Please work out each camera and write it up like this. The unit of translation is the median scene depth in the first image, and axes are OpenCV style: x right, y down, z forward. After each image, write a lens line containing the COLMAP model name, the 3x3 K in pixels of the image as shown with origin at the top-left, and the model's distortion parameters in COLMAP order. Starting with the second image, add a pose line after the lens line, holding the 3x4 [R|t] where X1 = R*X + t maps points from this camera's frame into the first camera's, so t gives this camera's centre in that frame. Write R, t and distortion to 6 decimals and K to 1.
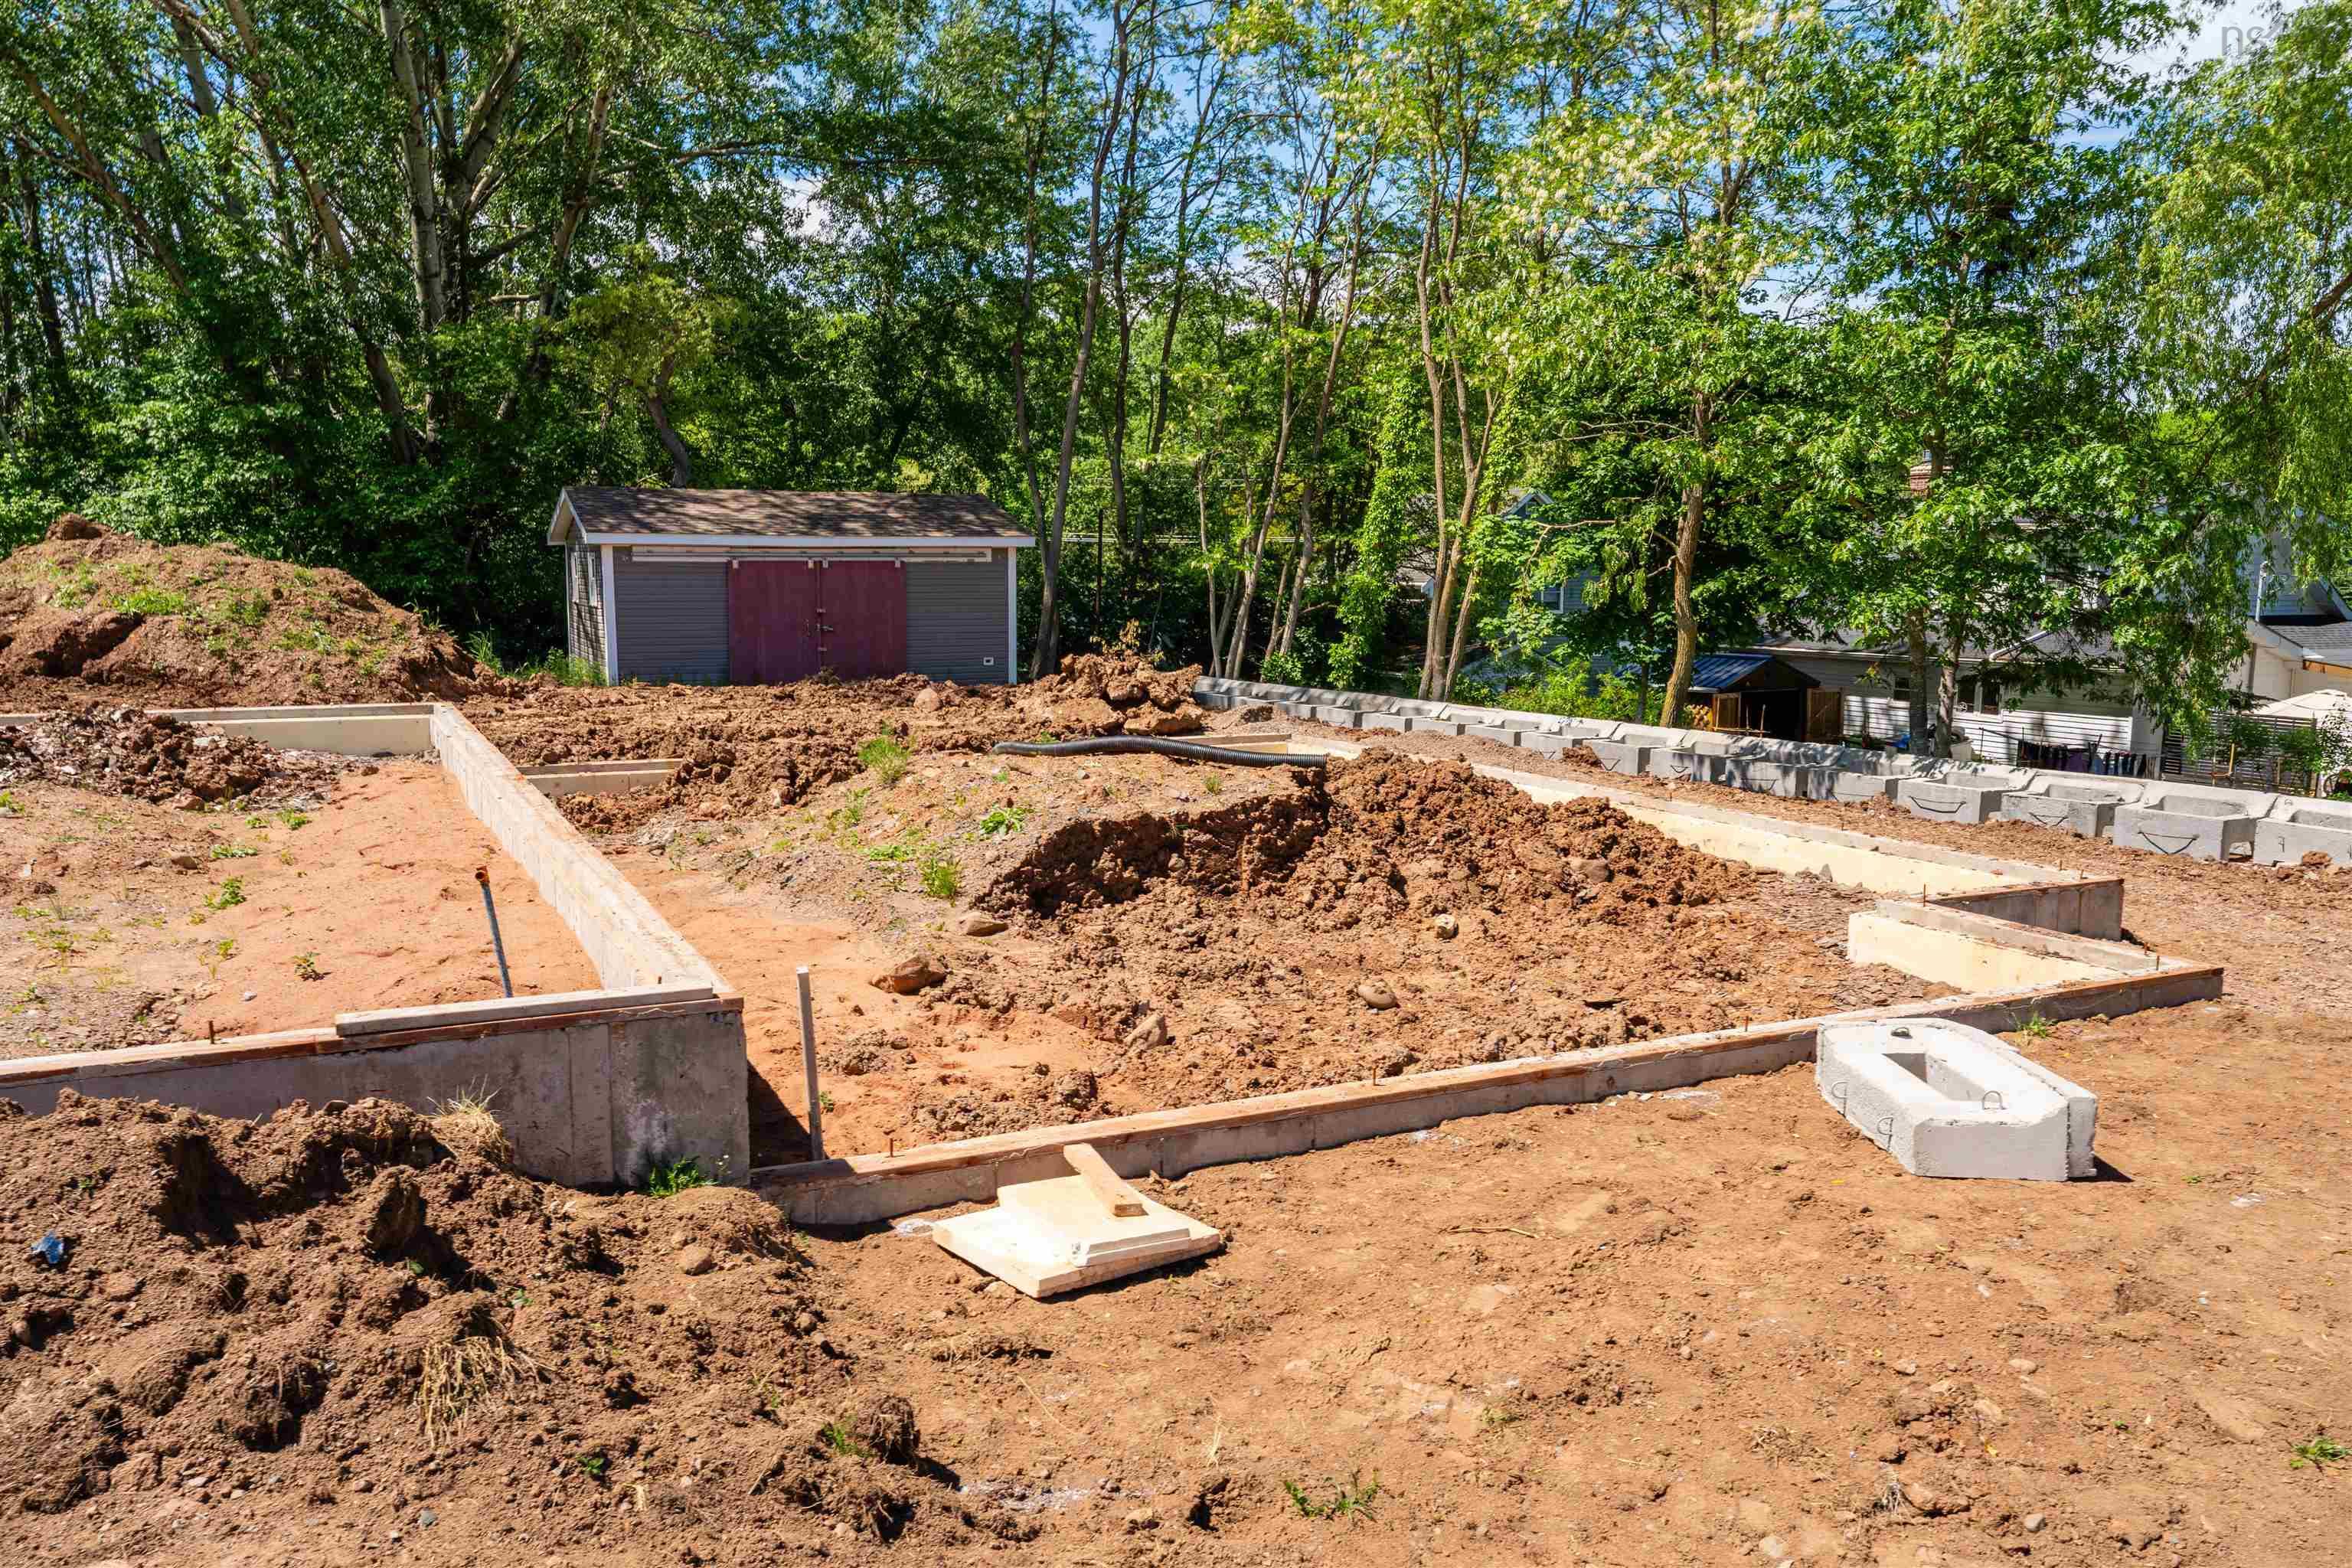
lens RADIAL K [[1756.4, 0, 1180.9], [0, 1756.4, 787.5], [0, 0, 1]] dist [-0.003493, 0.001905]
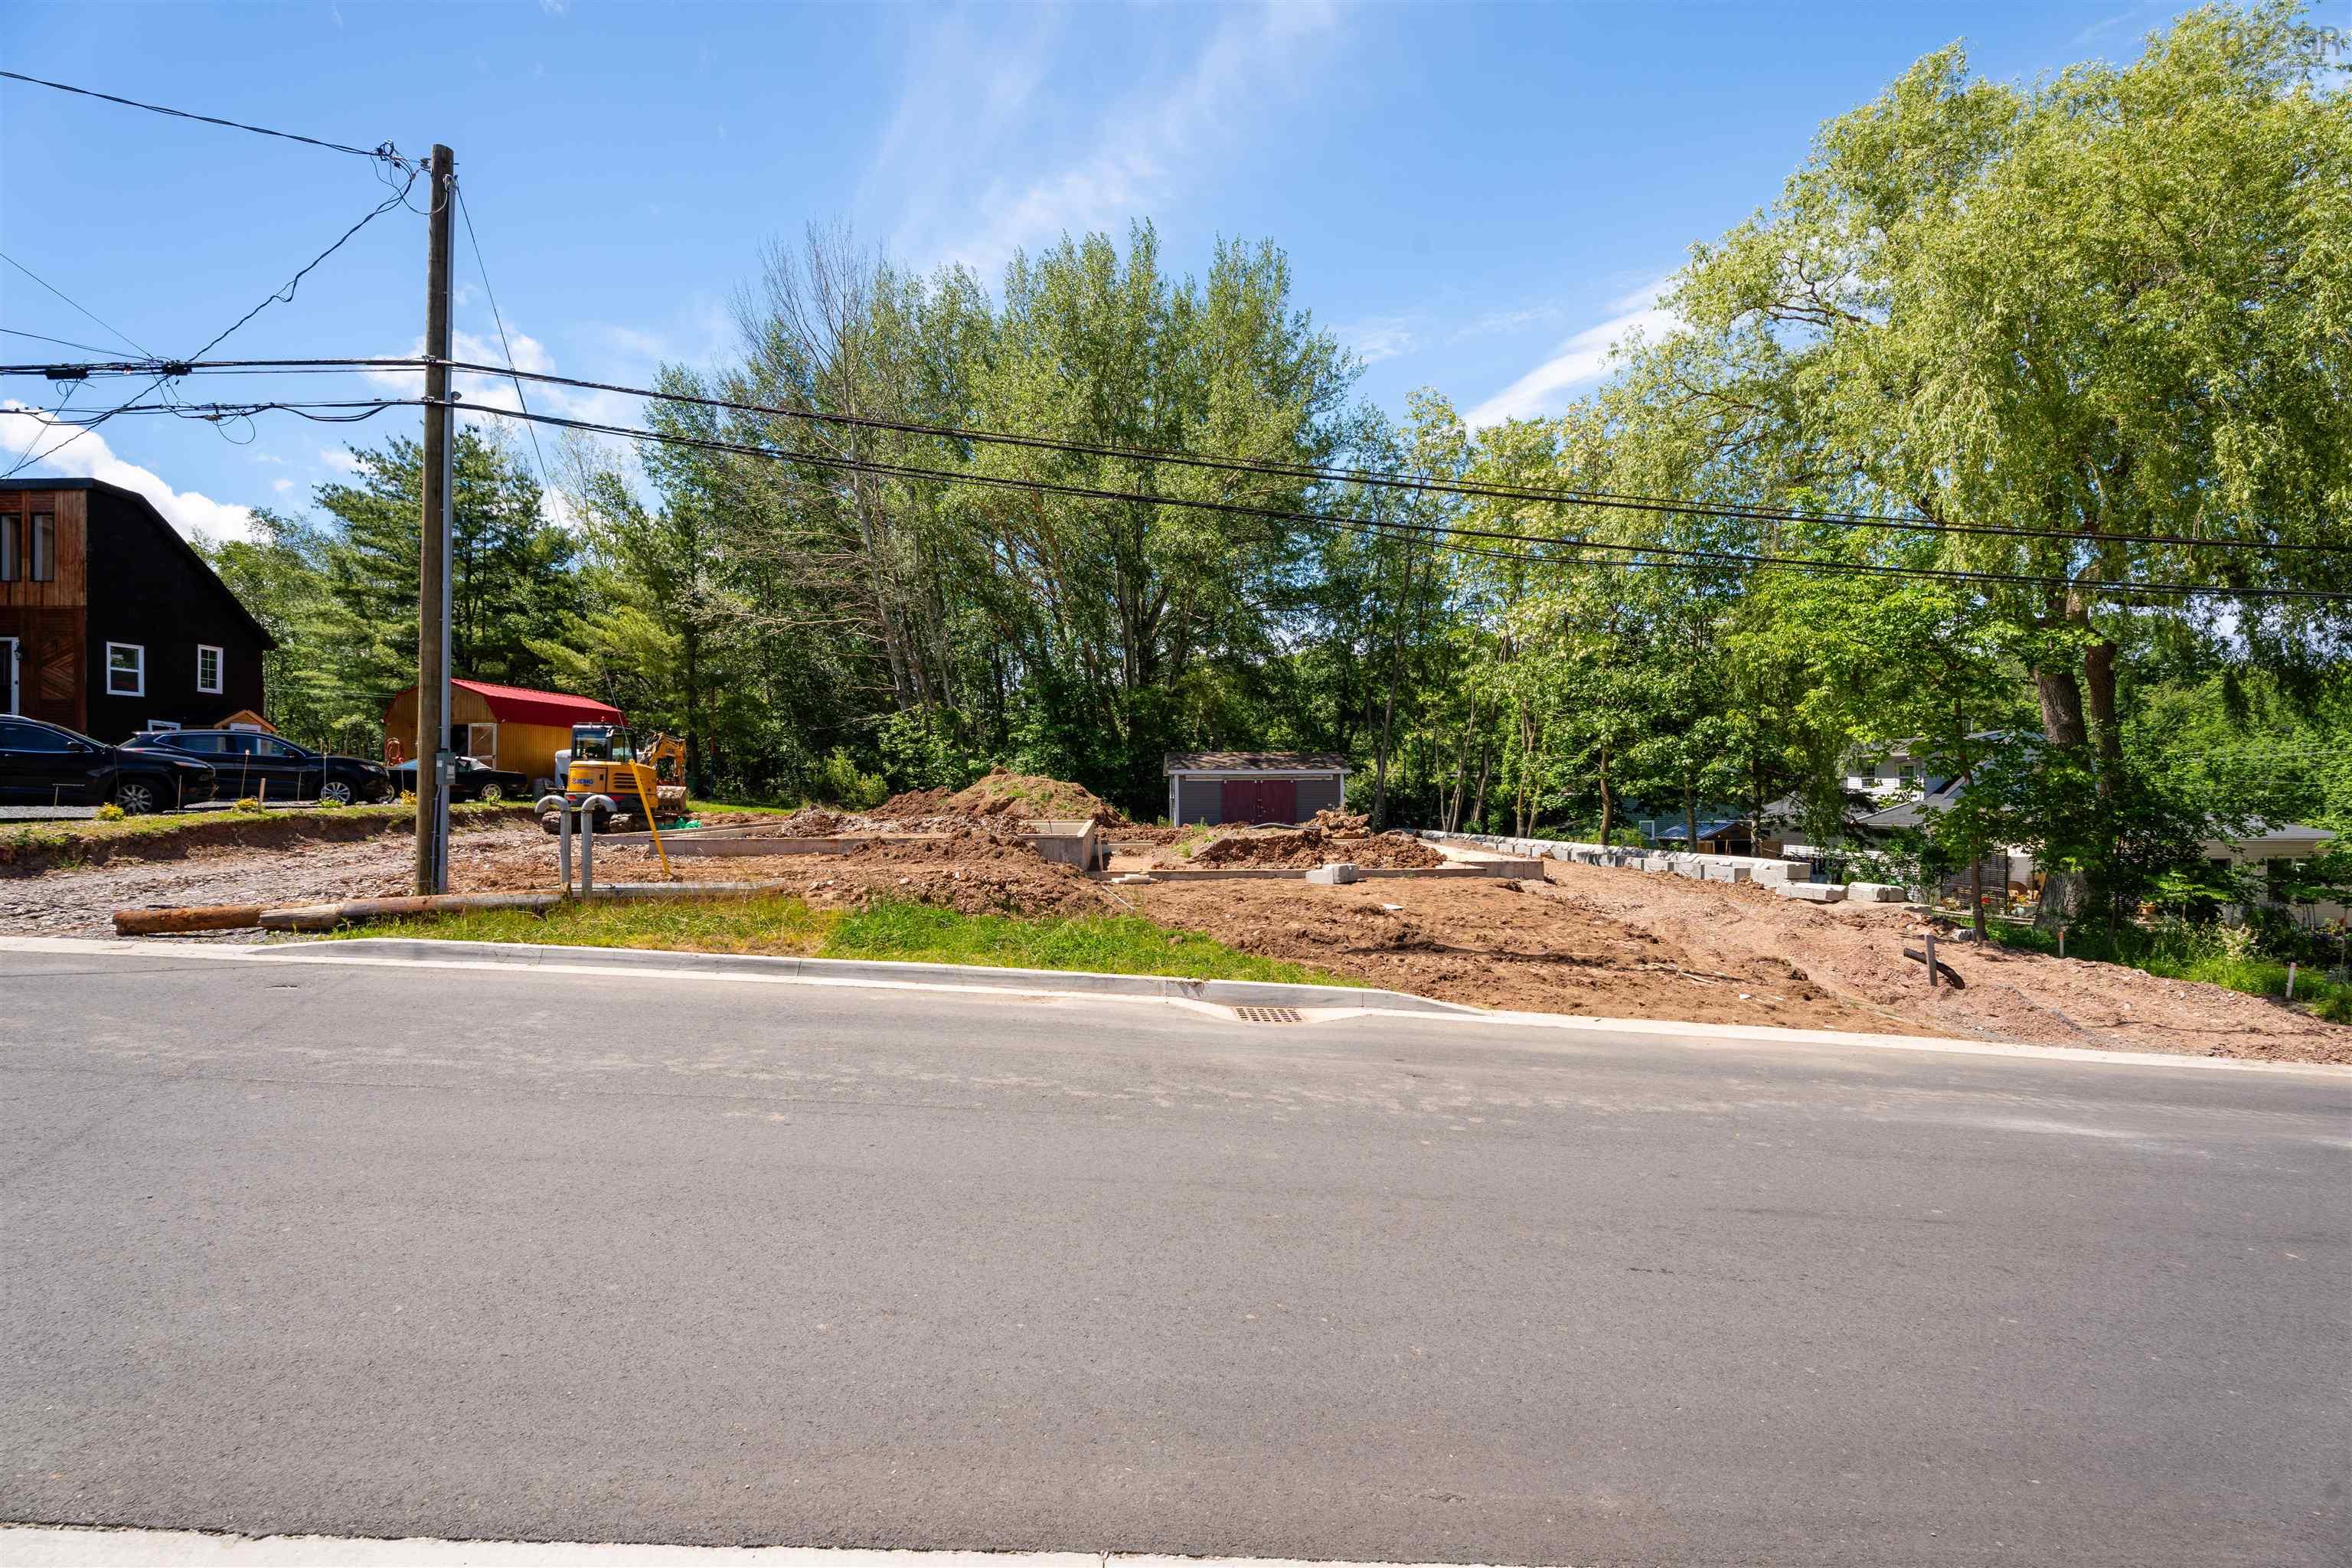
lens RADIAL K [[1022.8, 0, 1186.0], [0, 1022.8, 791.4], [0, 0, 1]] dist [-0.002438, -0.000567]
pose [[0.926624, -0.010181, -0.375853, 0.258601], [-0.039099, 0.991605, -0.123253, 0.073246], [0.373952, 0.128905, 0.918446, -0.384086]]
